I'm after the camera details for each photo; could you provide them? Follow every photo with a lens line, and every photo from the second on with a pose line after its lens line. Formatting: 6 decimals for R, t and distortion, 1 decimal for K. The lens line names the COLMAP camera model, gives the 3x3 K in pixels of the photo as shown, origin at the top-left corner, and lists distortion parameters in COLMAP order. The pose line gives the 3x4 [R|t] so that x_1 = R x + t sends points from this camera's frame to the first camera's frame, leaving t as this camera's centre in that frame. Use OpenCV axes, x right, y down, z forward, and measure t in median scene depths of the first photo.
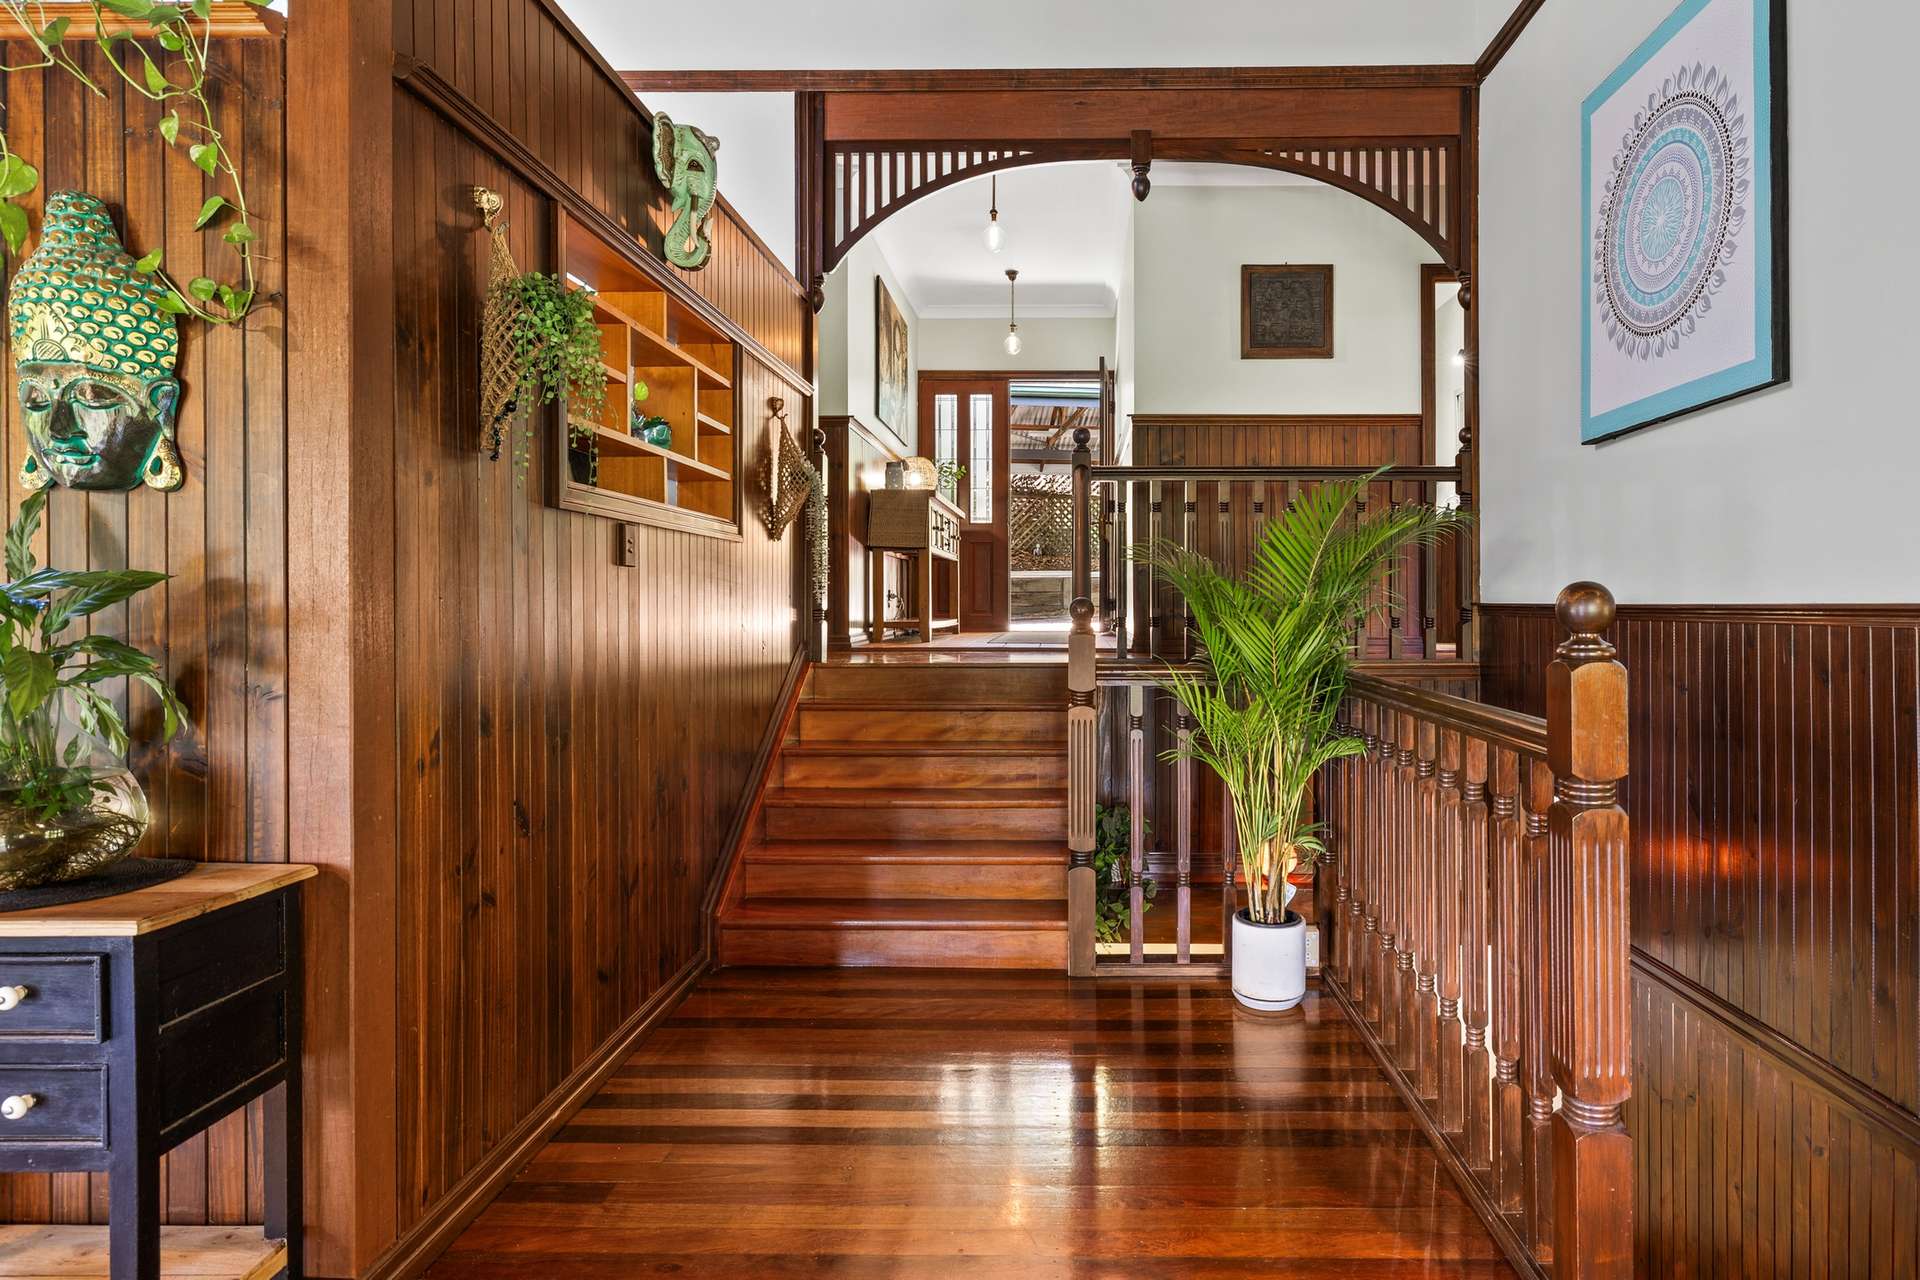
lens RADIAL K [[1027.8, 0, 1080.4], [0, 1027.8, 618.0], [0, 0, 1]] dist [0.006174, -0.002552]
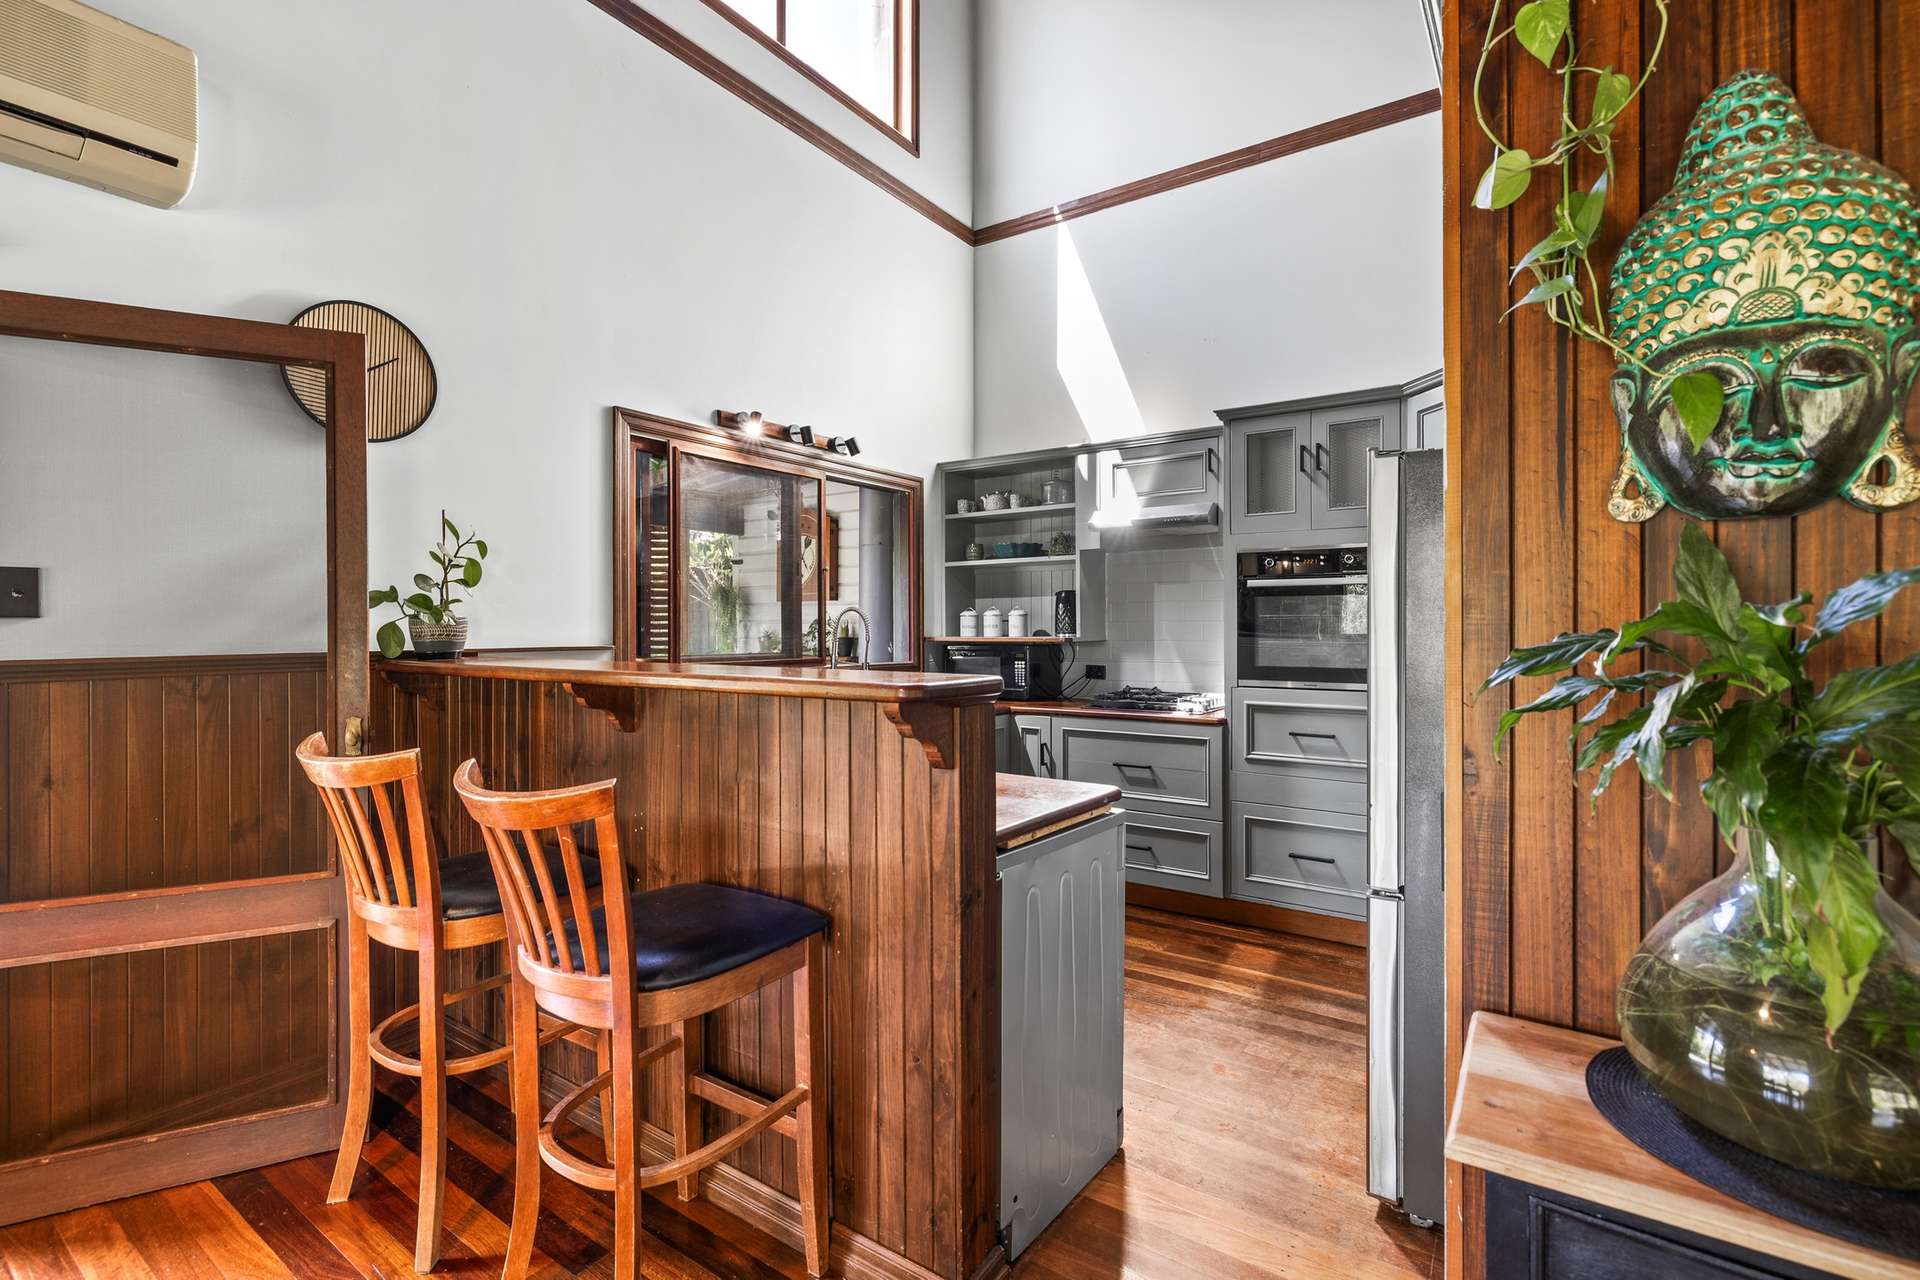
lens RADIAL K [[881.2, 0, 963.7], [0, 881.2, 632.5], [0, 0, 1]] dist [-0.001306, -0.000900]
pose [[0.815257, 0.001403, -0.579097, -0.464994], [-0.005088, 0.999976, -0.004740, -0.019198], [0.579077, 0.006811, 0.815245, 0.104720]]
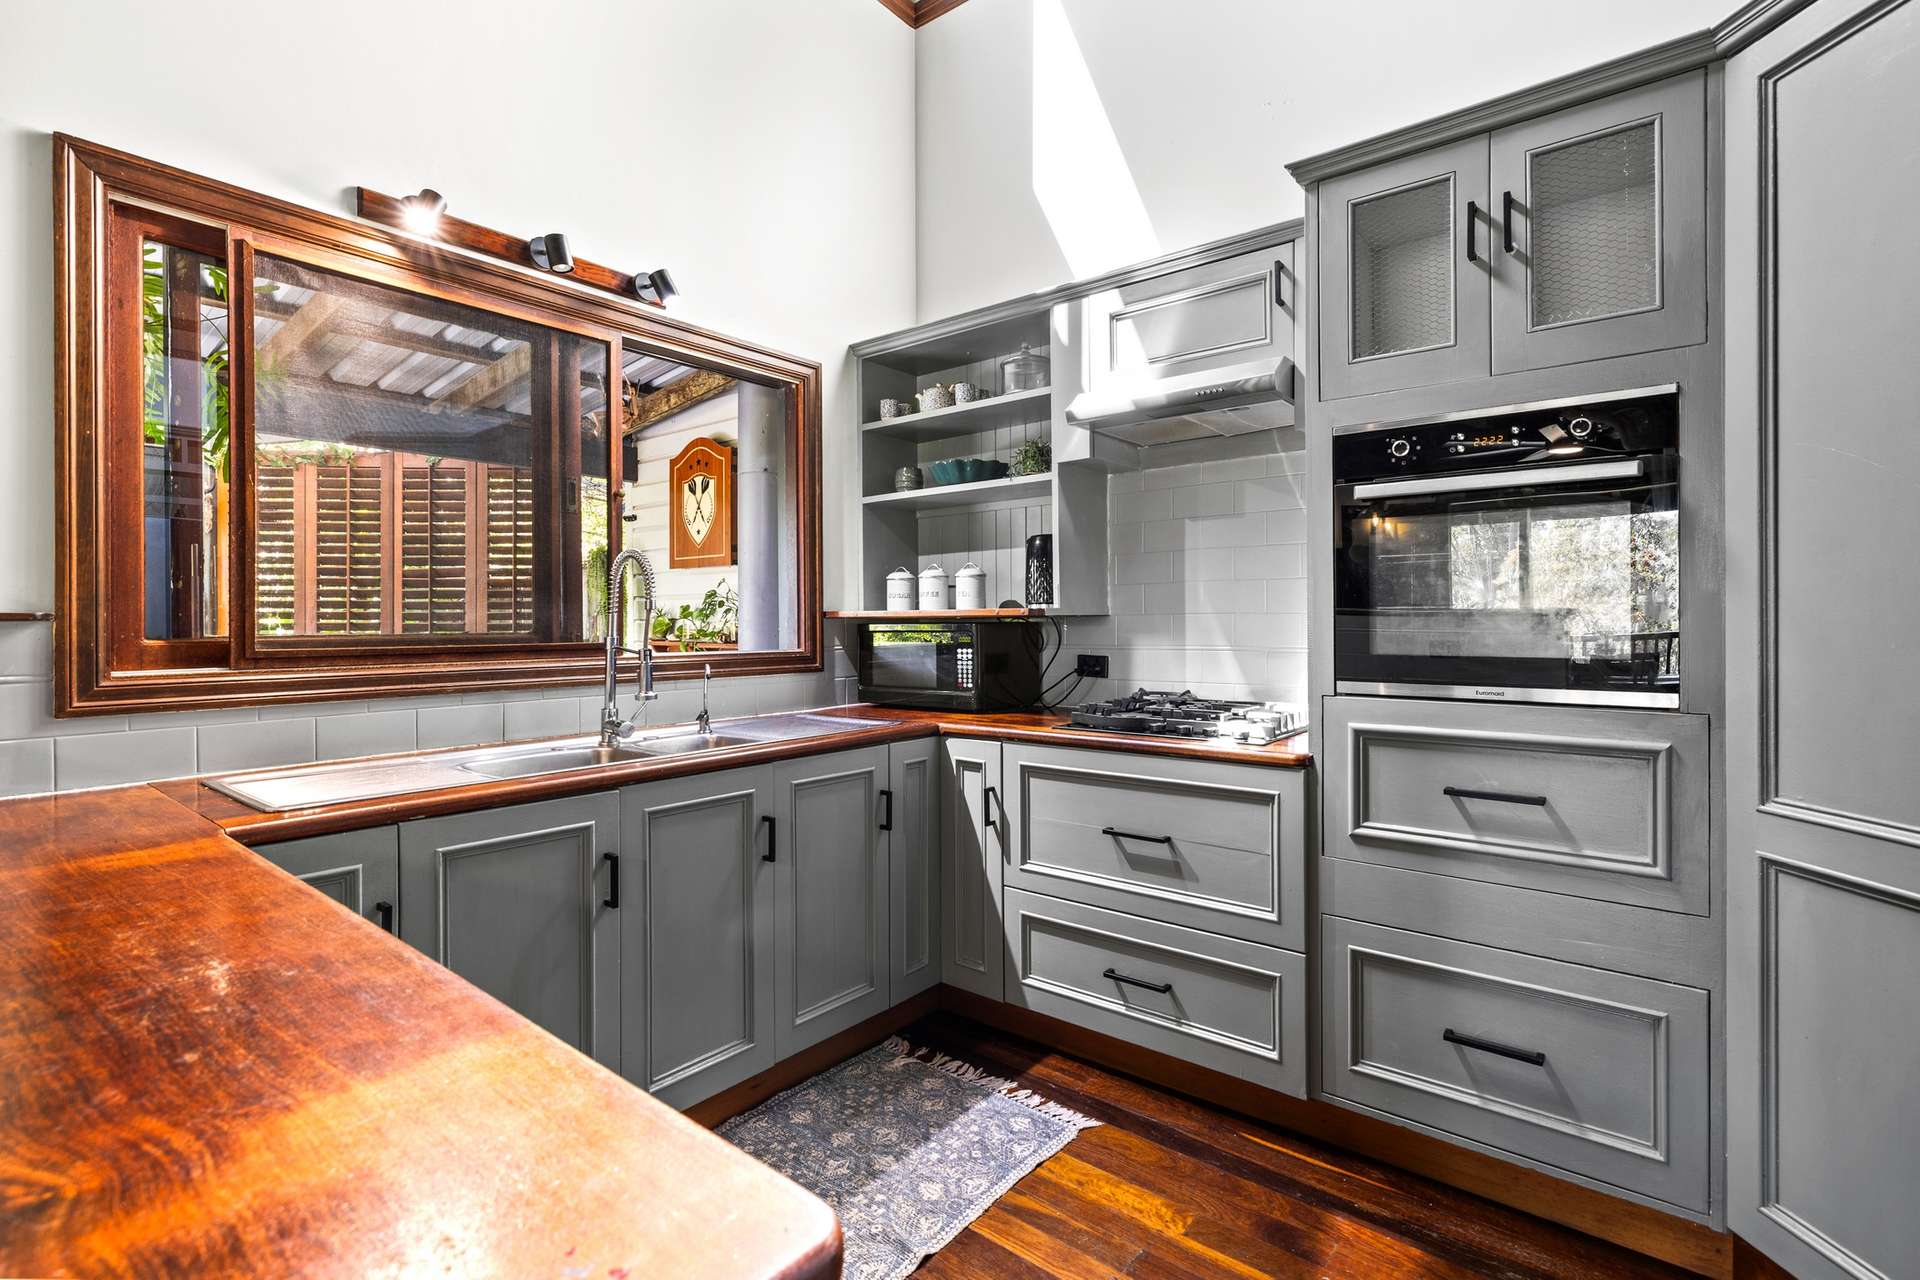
lens RADIAL K [[881.2, 0, 962.6], [0, 881.2, 623.0], [0, 0, 1]] dist [-0.001306, -0.000900]
pose [[0.770302, -0.001664, -0.637677, -0.626932], [-0.002986, 0.999976, -0.006217, -0.002692], [0.637672, 0.006693, 0.770279, 0.557180]]
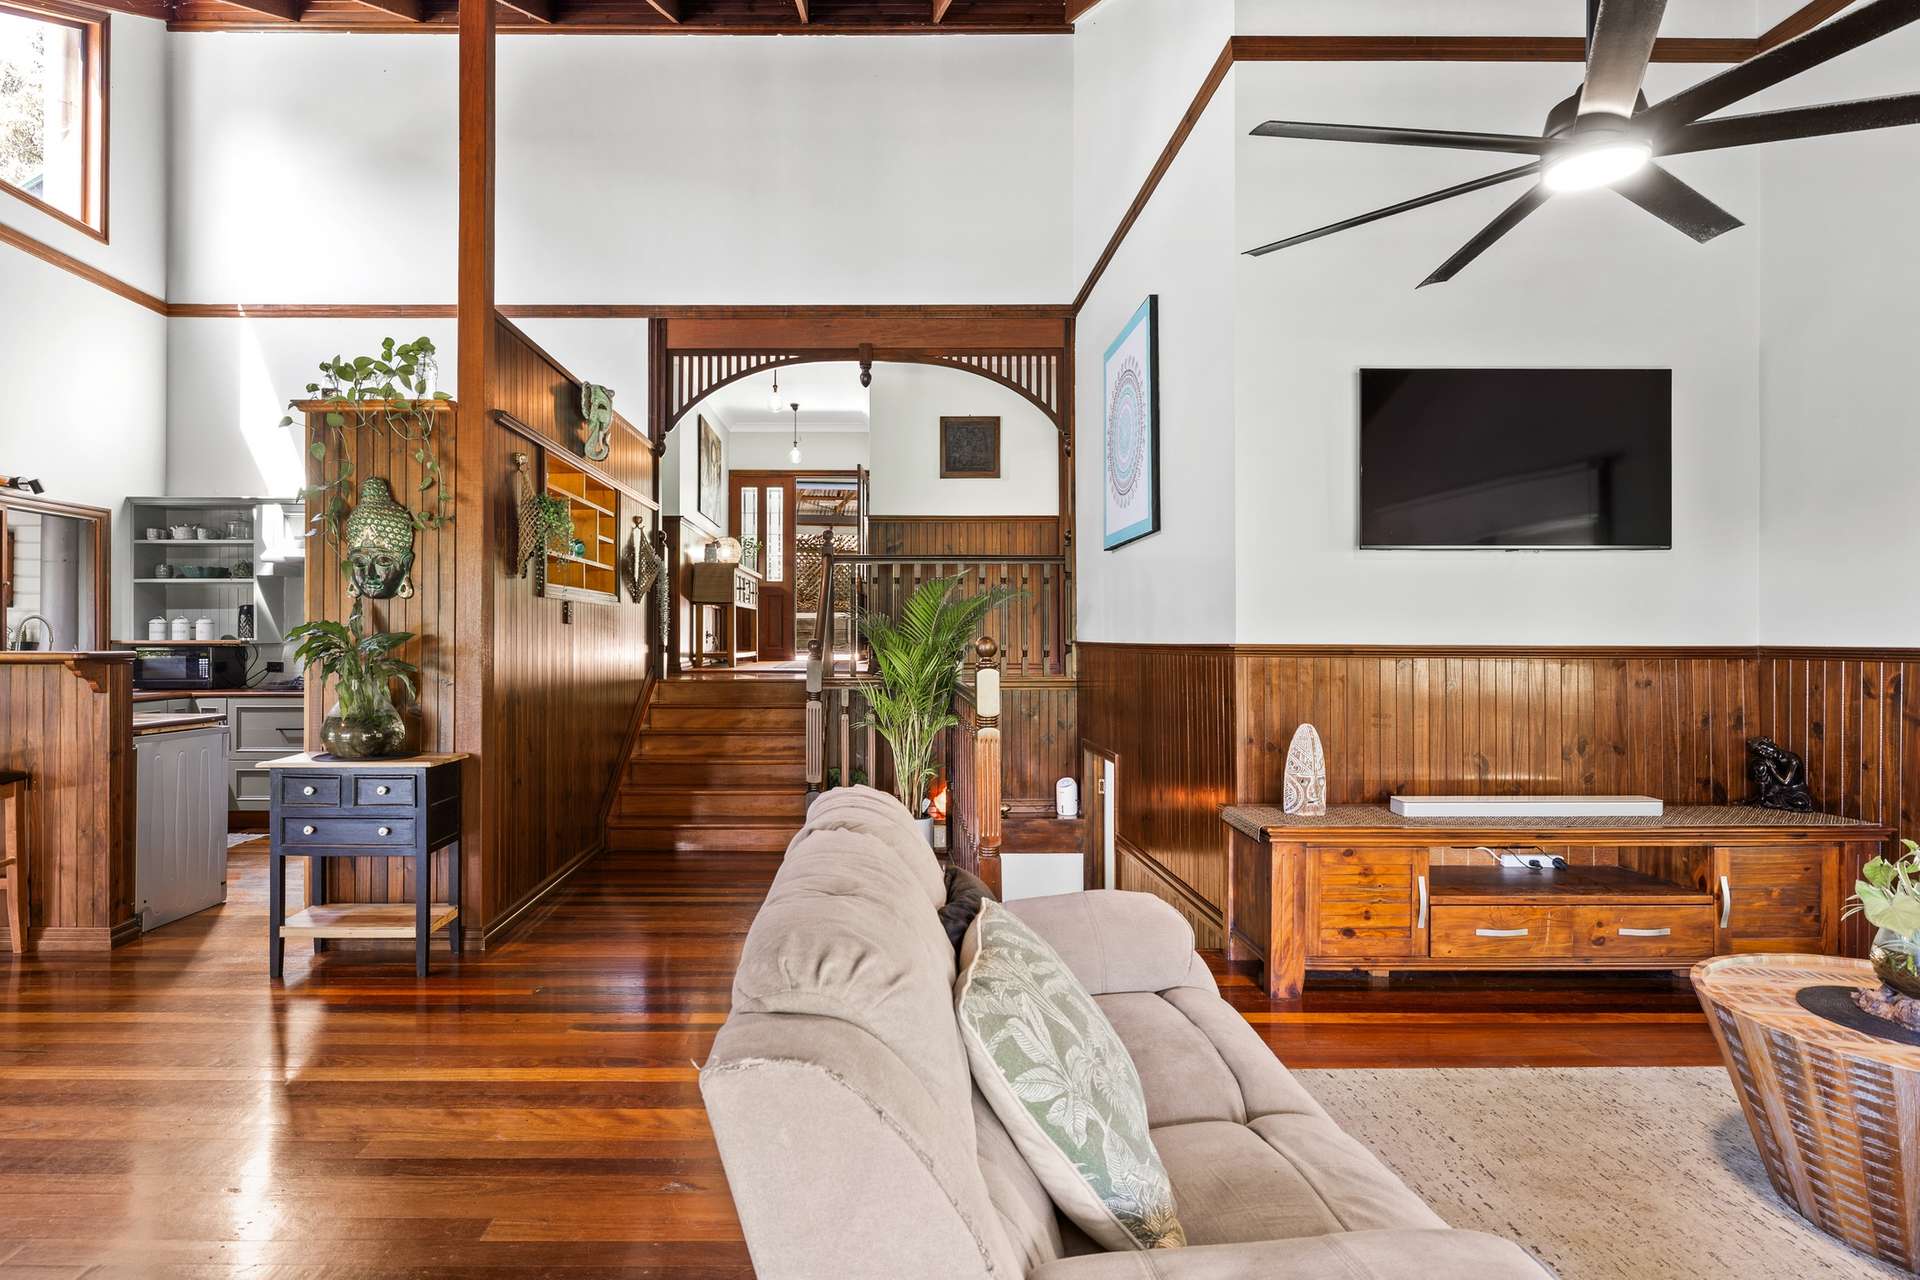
lens RADIAL K [[974.1, 0, 866.8], [0, 974.1, 632.0], [0, 0, 1]] dist [0.001724, 0.001596]
pose [[0.999711, -0.000714, -0.024042, 0.109827], [0.000257, 0.999819, -0.019008, -0.000555], [0.024051, 0.018997, 0.999530, -0.559904]]
